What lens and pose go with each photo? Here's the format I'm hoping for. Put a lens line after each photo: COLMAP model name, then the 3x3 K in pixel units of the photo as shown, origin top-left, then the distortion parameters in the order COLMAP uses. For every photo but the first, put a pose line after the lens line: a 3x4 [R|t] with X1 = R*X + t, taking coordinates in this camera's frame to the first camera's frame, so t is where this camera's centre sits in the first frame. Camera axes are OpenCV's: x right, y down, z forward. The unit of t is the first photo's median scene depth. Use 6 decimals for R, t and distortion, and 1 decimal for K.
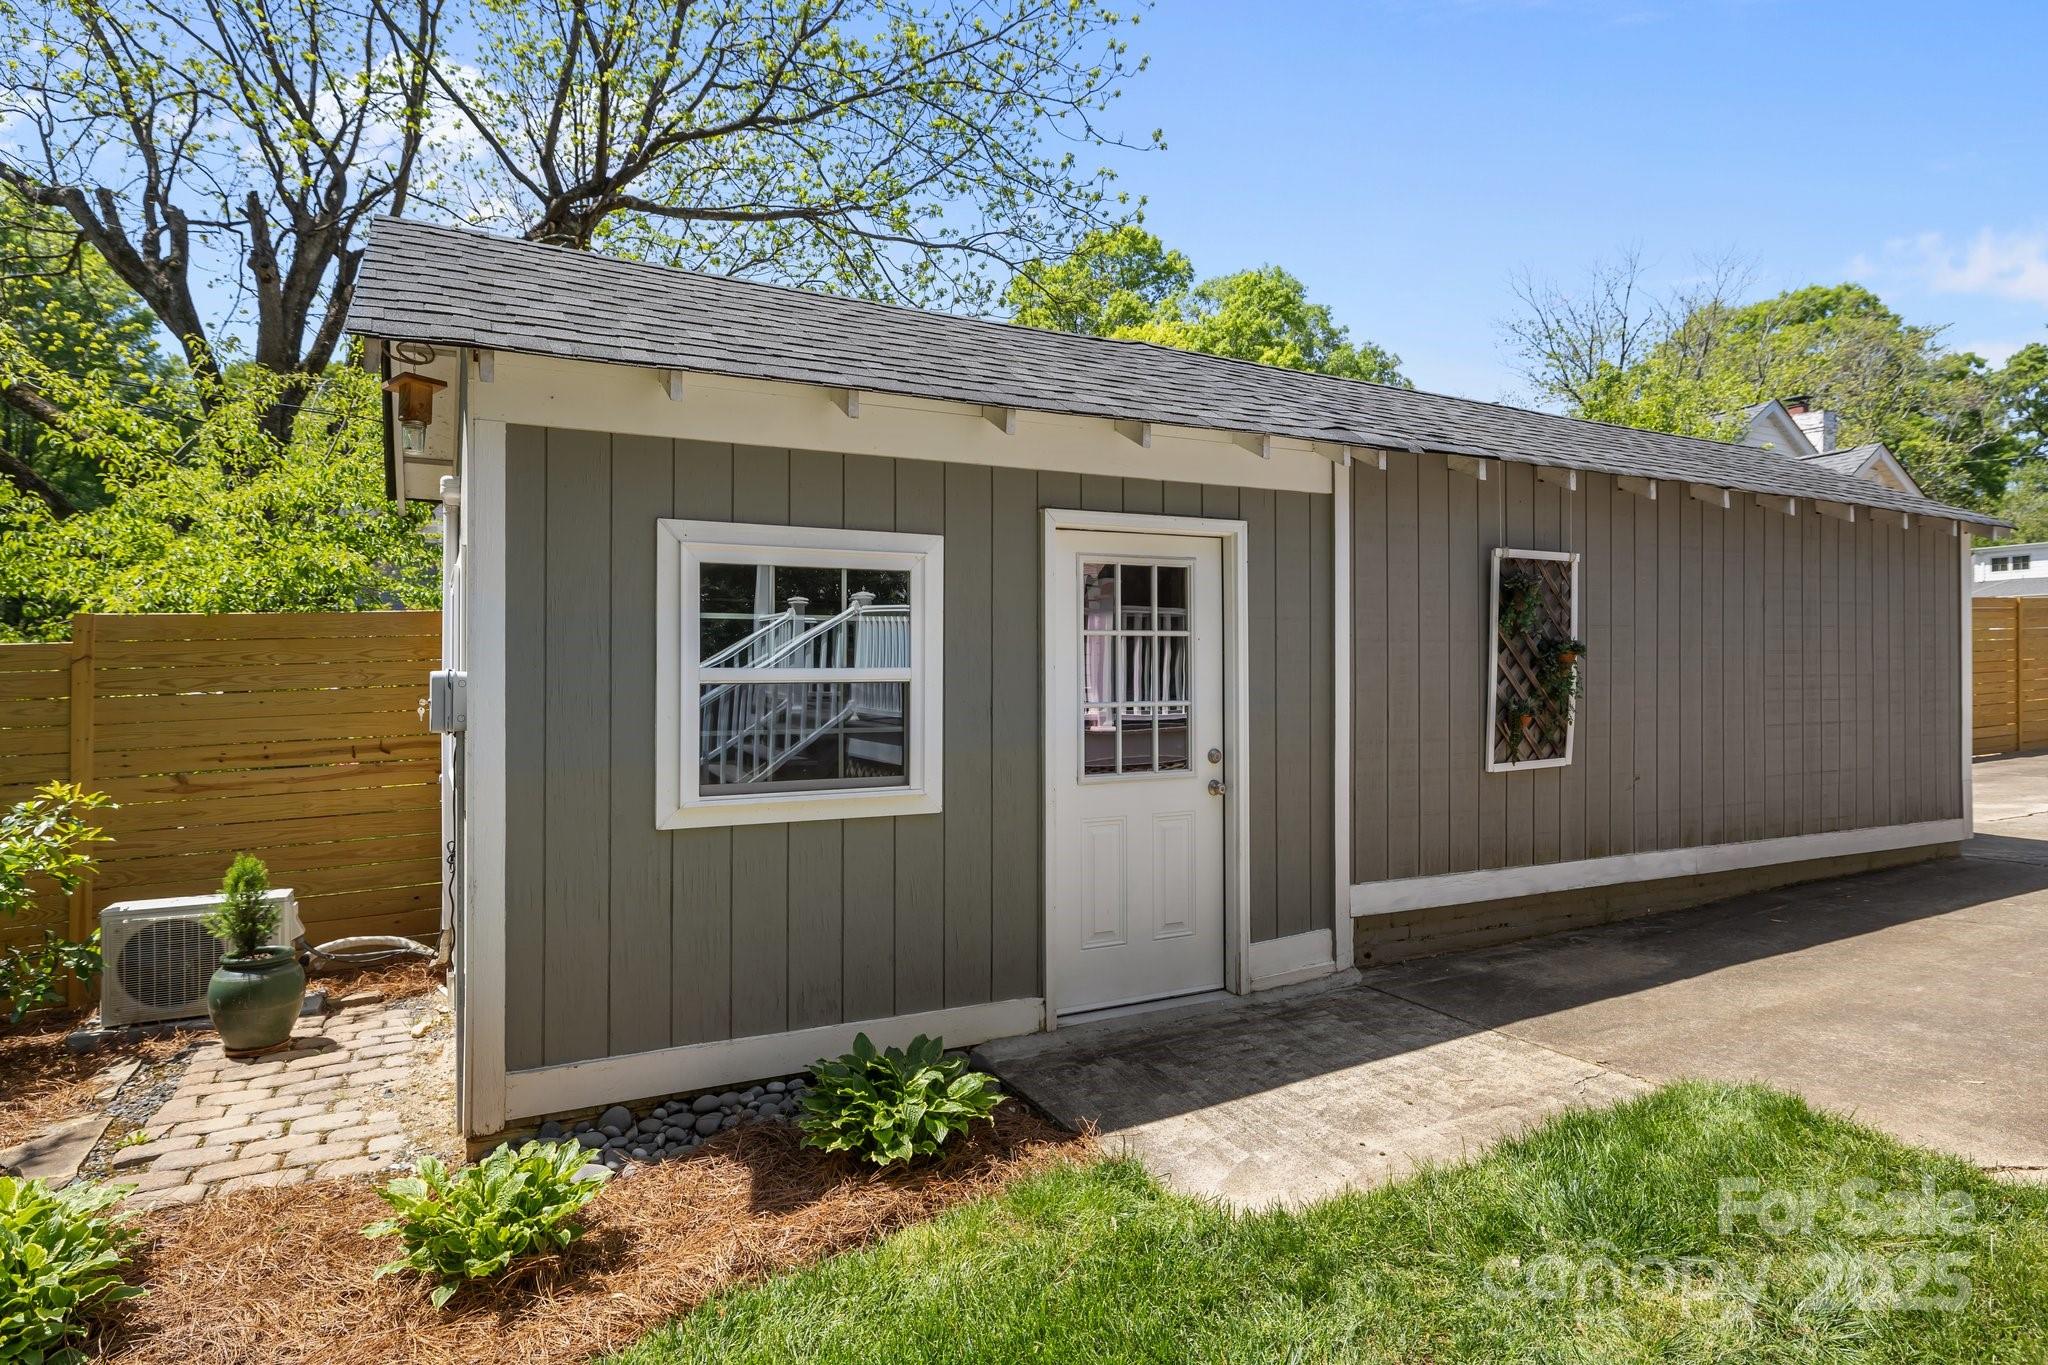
lens RADIAL K [[1108.9, 0, 1023.9], [0, 1108.9, 674.3], [0, 0, 1]] dist [-0.000855, -0.000079]
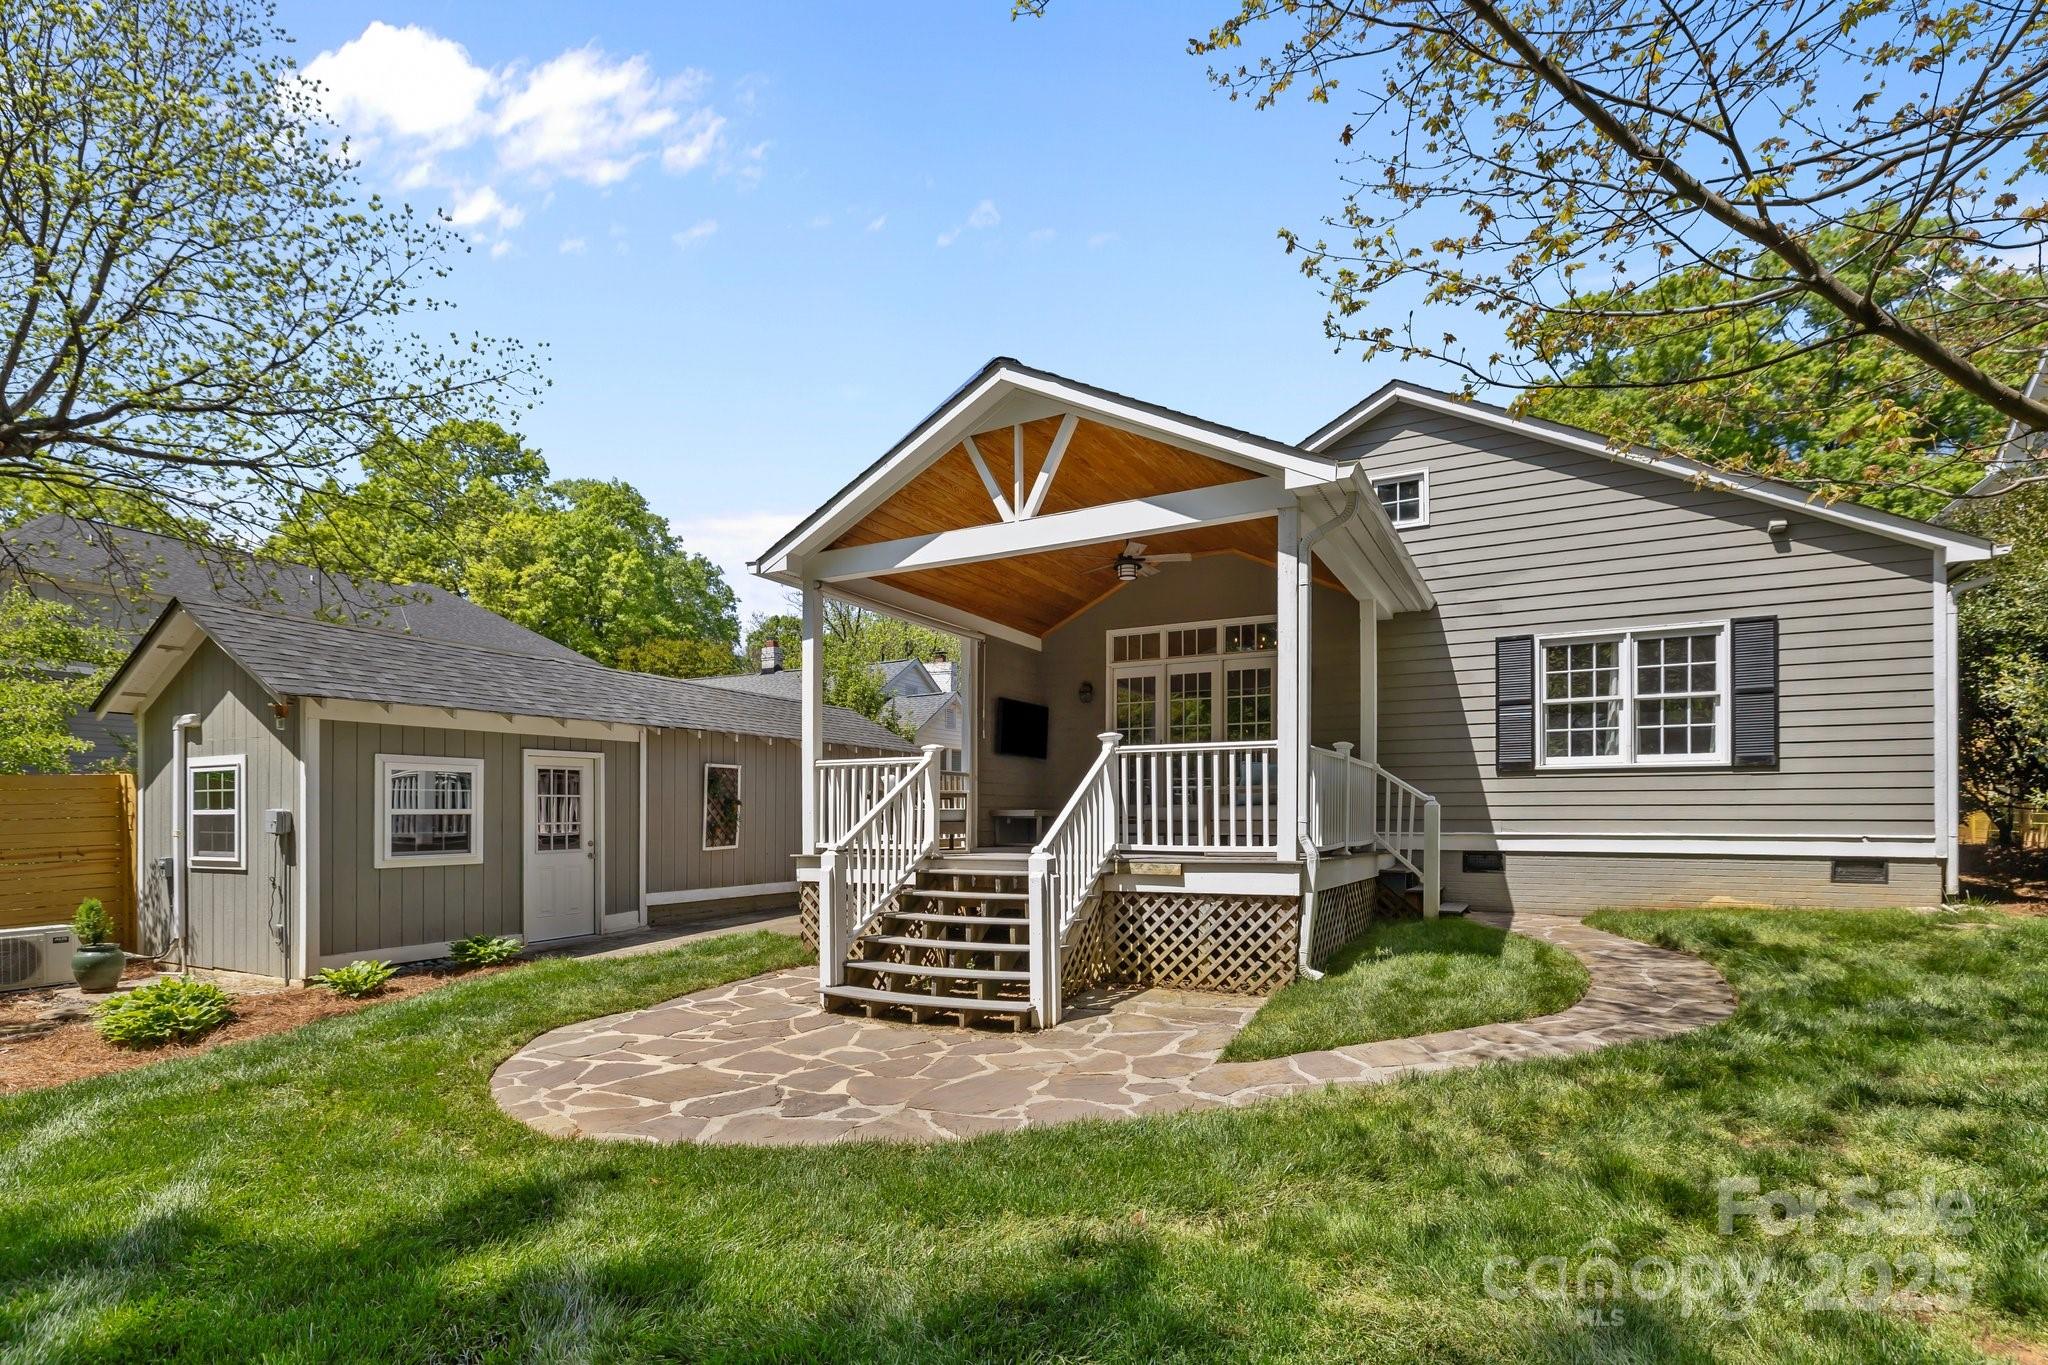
lens RADIAL K [[987.2, 0, 1017.2], [0, 987.2, 805.4], [0, 0, 1]] dist [-0.001362, -0.000514]
pose [[0.822861, 0.007016, 0.568200, -0.316345], [-0.002766, 0.999961, -0.008341, 0.000845], [-0.568236, 0.005292, 0.822849, -1.450214]]
